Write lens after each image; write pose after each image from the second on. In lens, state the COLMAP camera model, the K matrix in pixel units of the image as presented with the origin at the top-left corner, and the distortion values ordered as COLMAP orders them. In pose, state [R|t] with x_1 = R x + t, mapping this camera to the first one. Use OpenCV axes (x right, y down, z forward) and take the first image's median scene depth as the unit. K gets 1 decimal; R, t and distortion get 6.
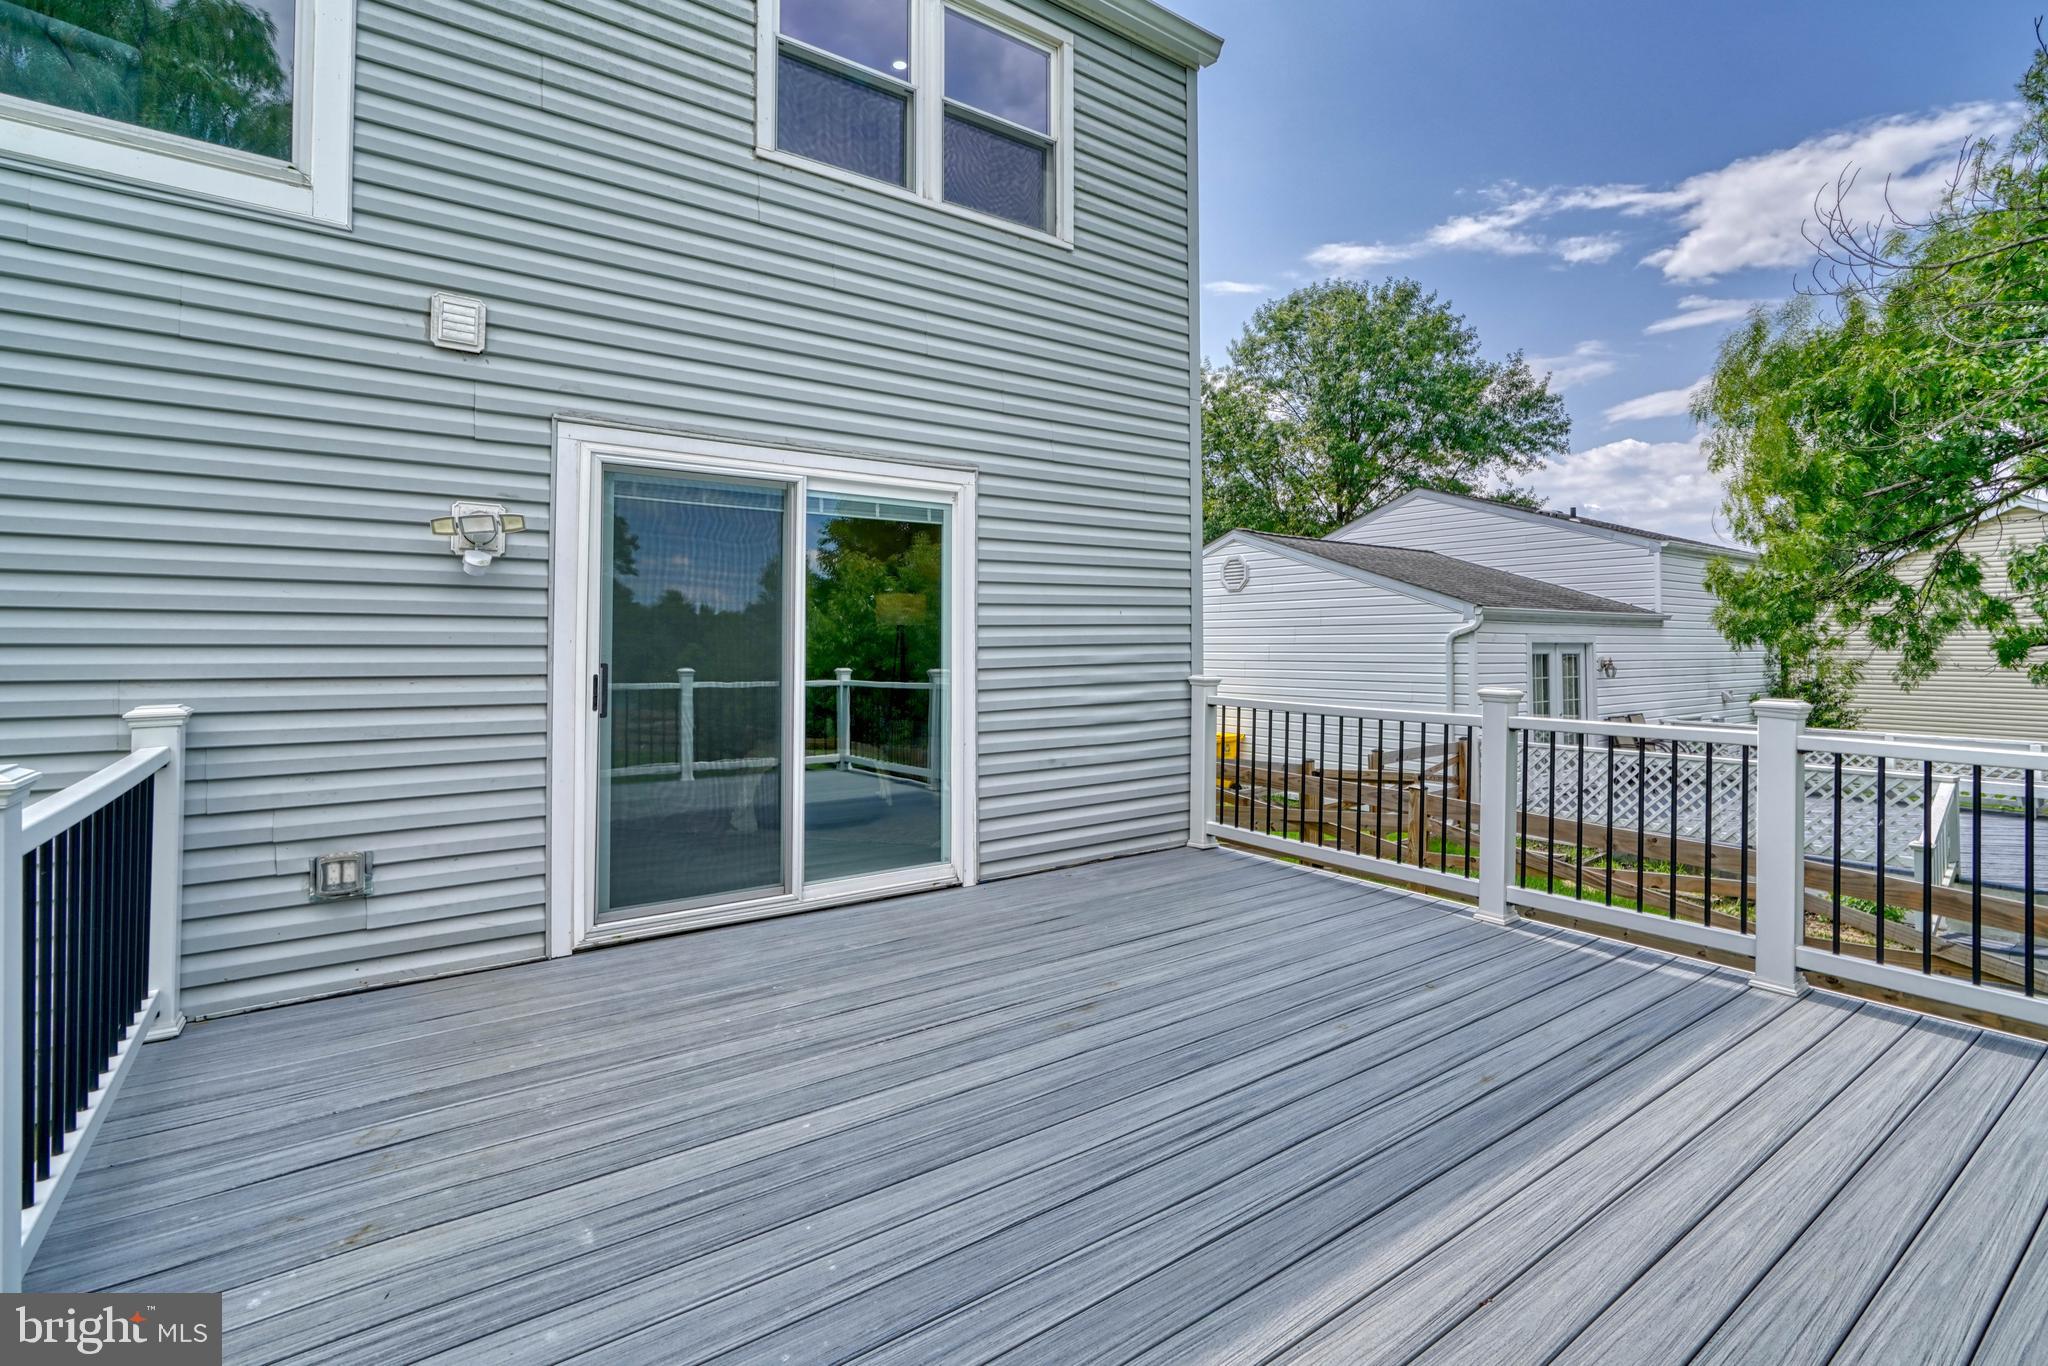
lens RADIAL K [[932.0, 0, 1037.0], [0, 932.0, 622.3], [0, 0, 1]] dist [-0.014832, 0.004633]
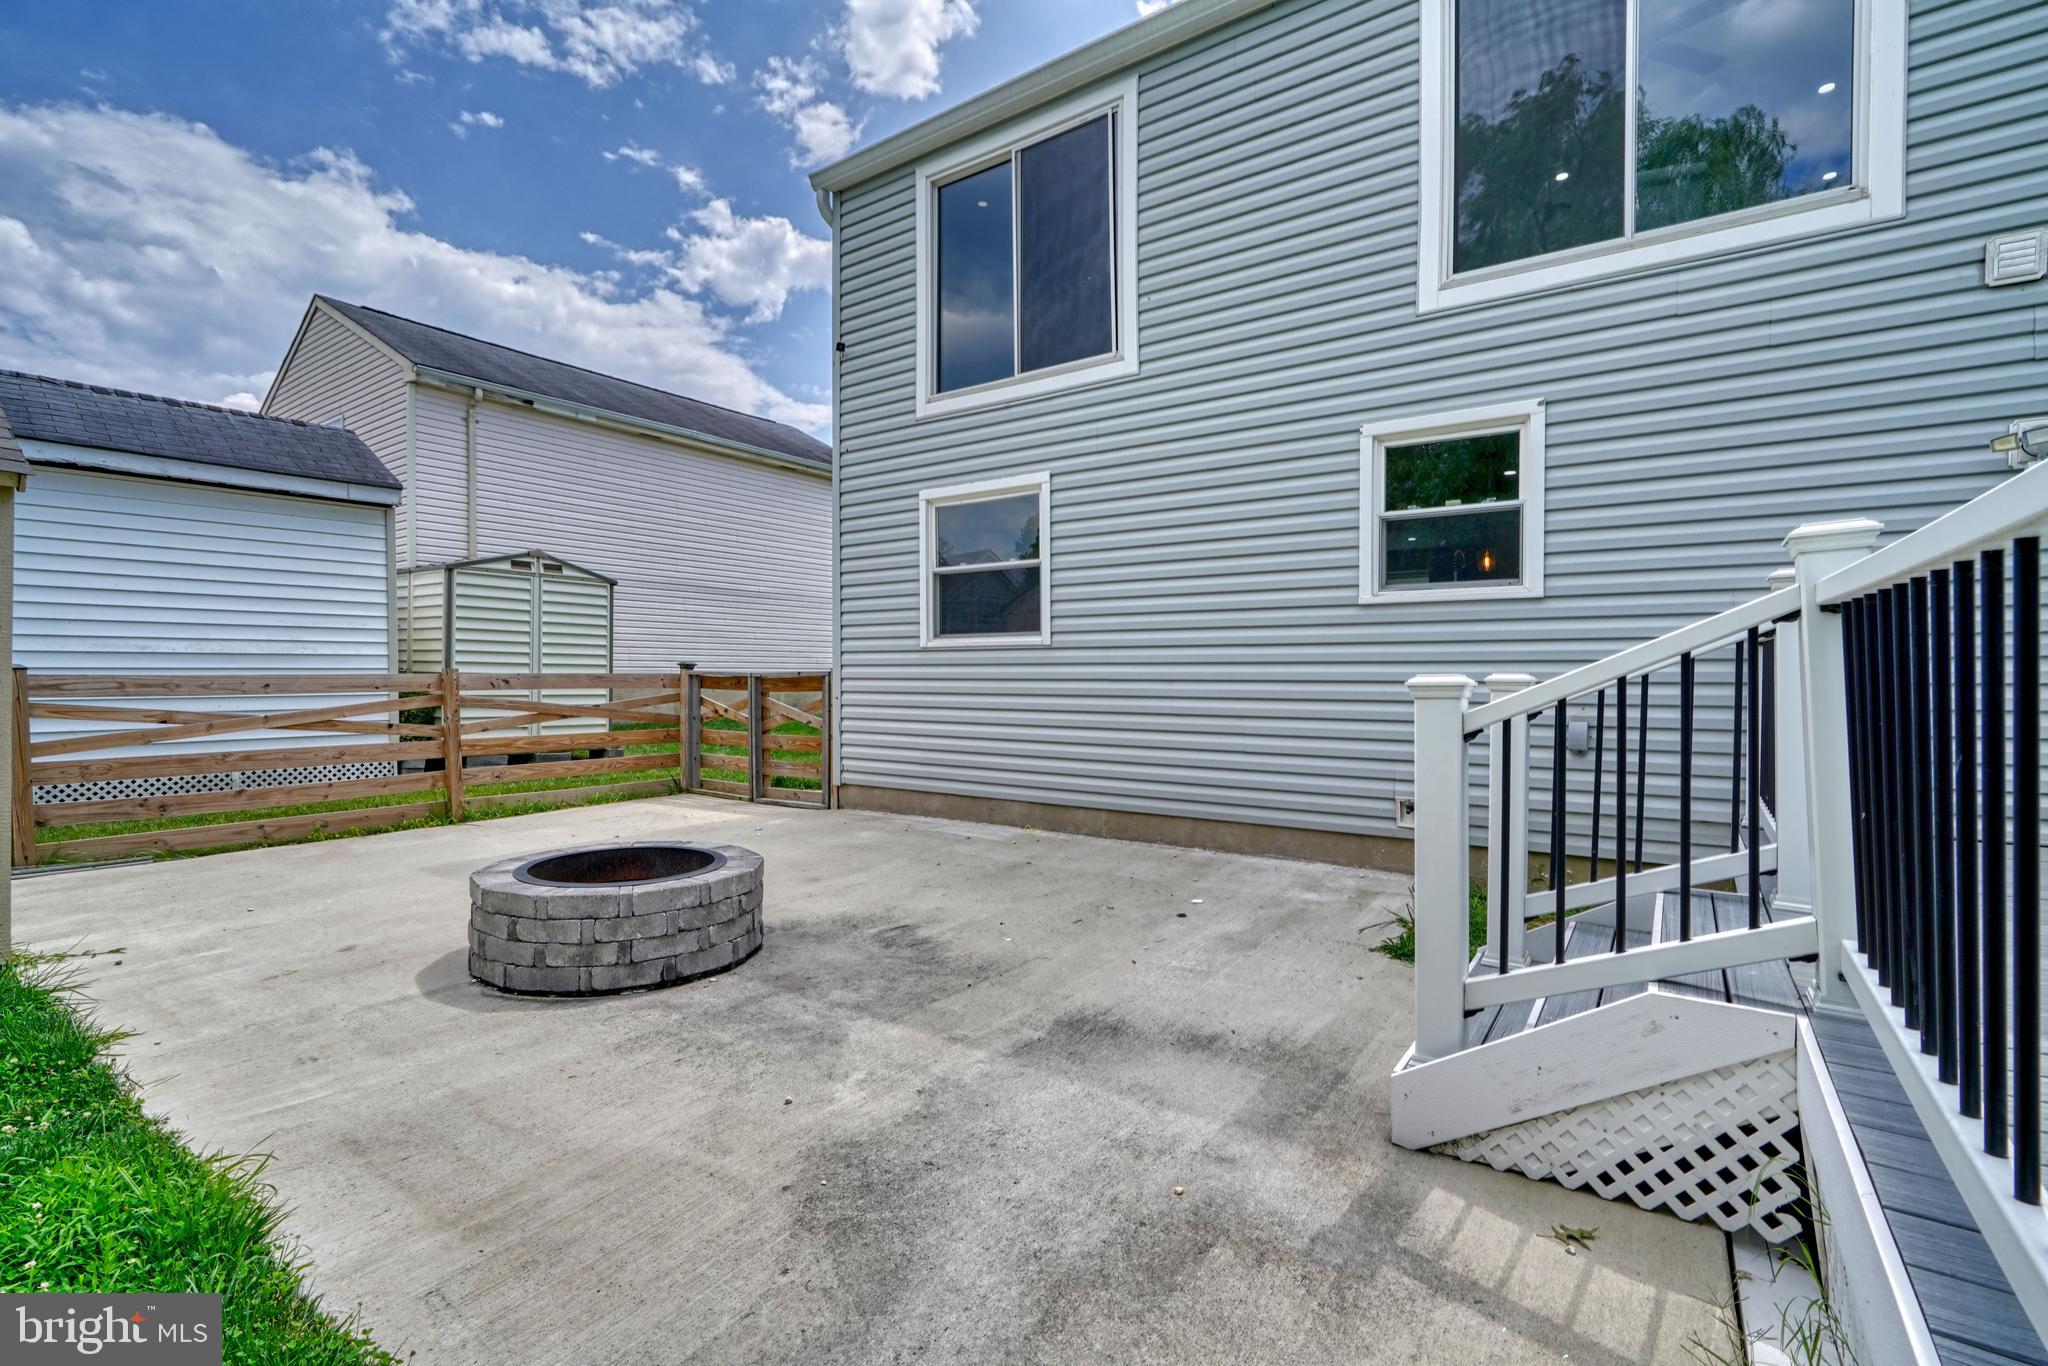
lens RADIAL K [[932.0, 0, 1029.2], [0, 932.0, 687.3], [0, 0, 1]] dist [-0.014832, 0.004633]
pose [[0.321500, 0.012052, -0.946833, 0.046219], [0.021917, 0.999556, 0.020165, 0.150339], [0.946656, -0.027235, 0.321093, -0.513633]]
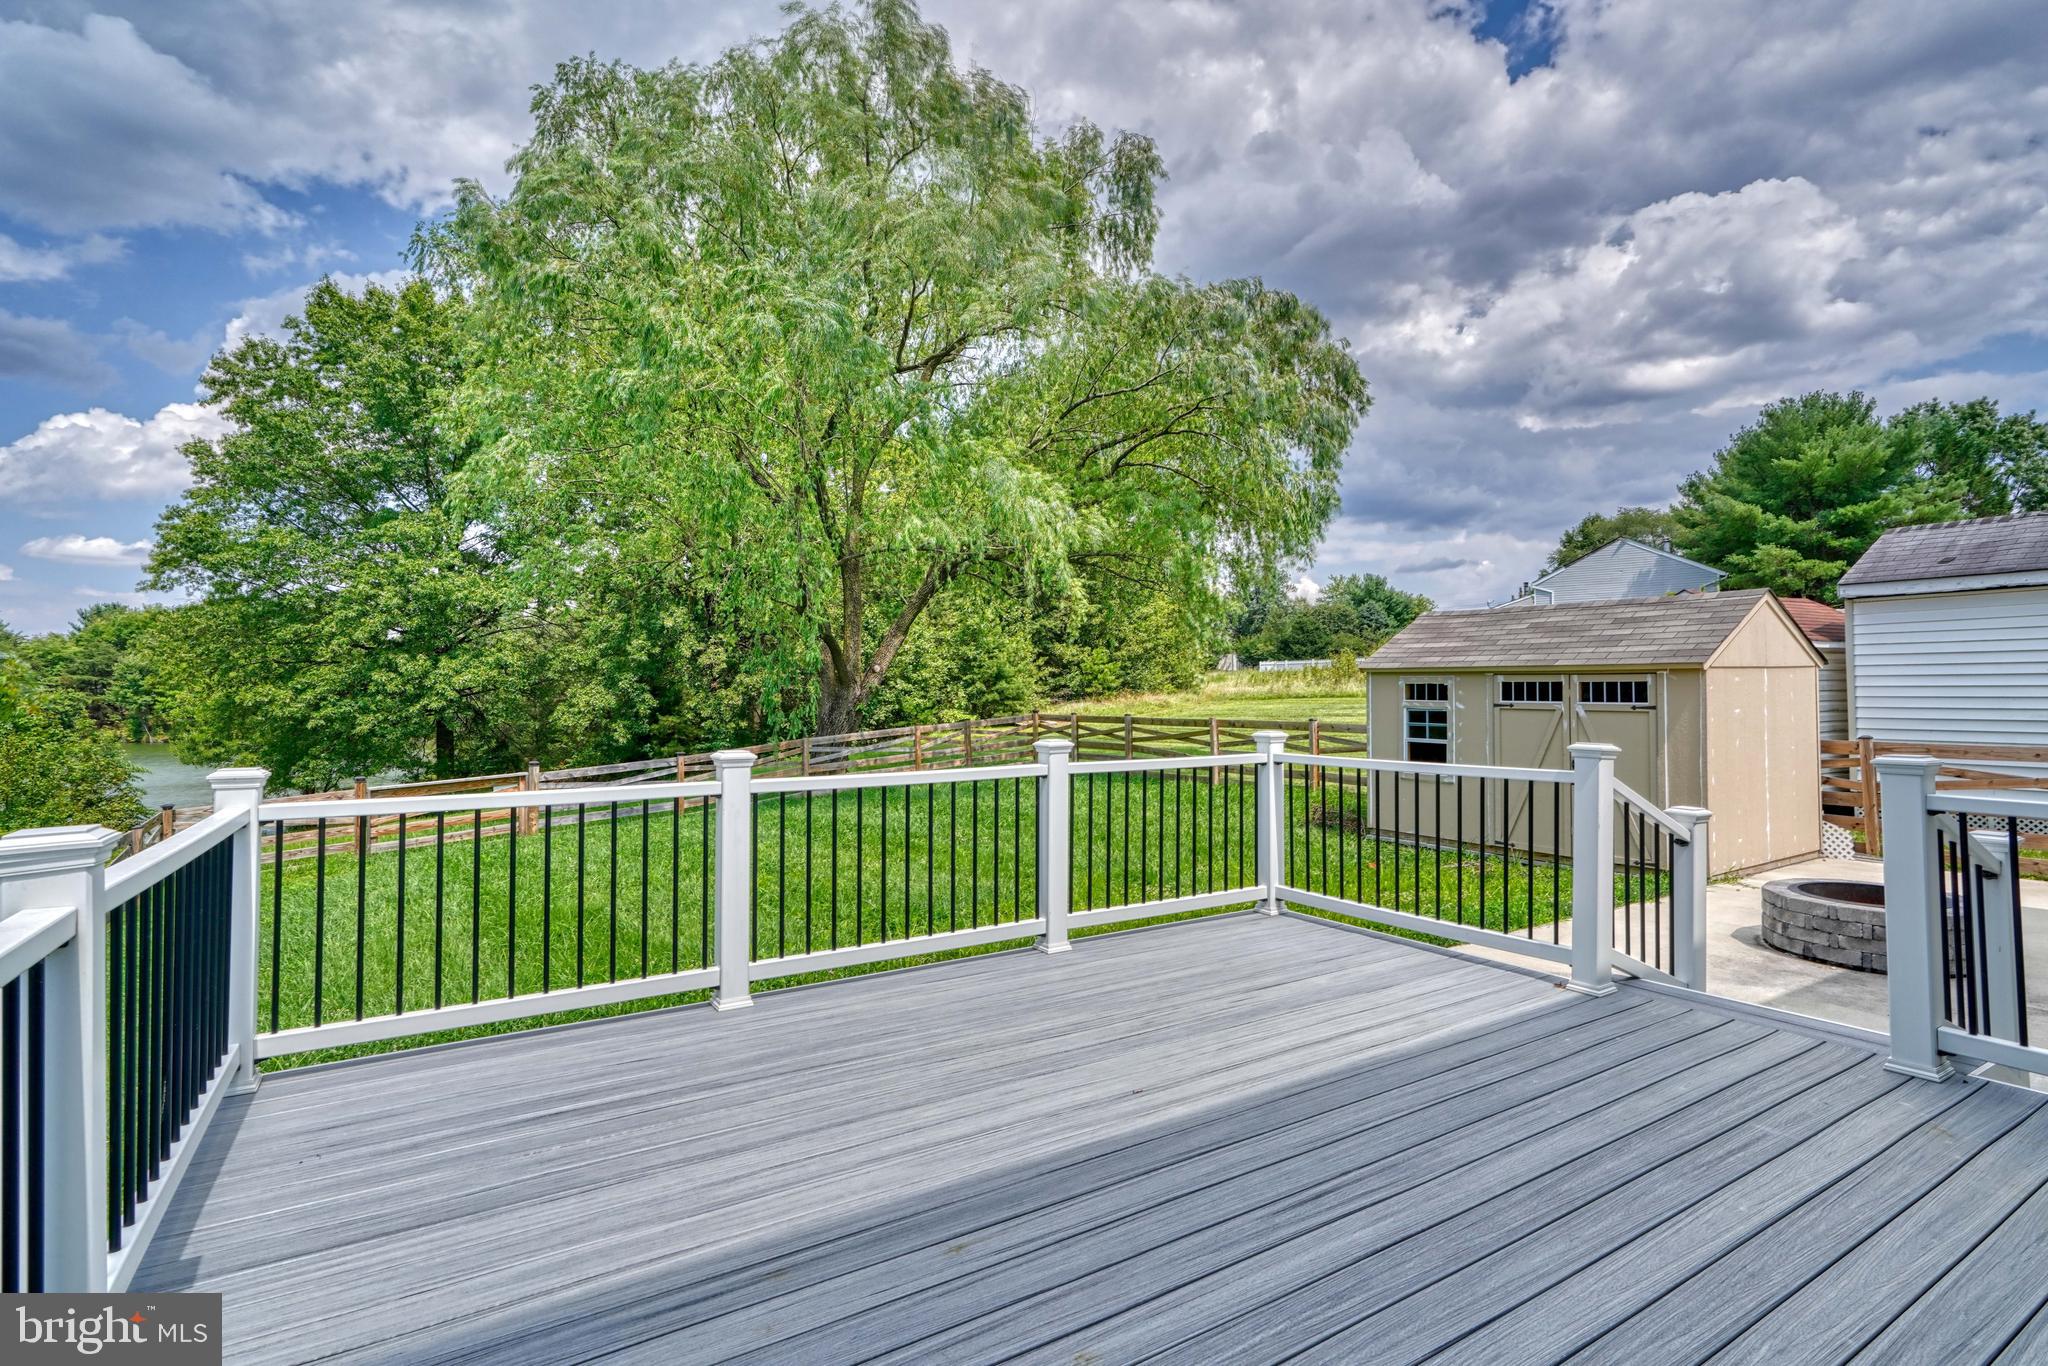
lens RADIAL K [[1010.6, 0, 1024.7], [0, 1010.6, 674.1], [0, 0, 1]] dist [-0.004747, 0.000378]
pose [[-0.997029, 0.007238, 0.076682, 0.290951], [0.004164, 0.999184, -0.040175, 0.025843], [-0.076910, -0.039737, -0.996246, 1.534944]]
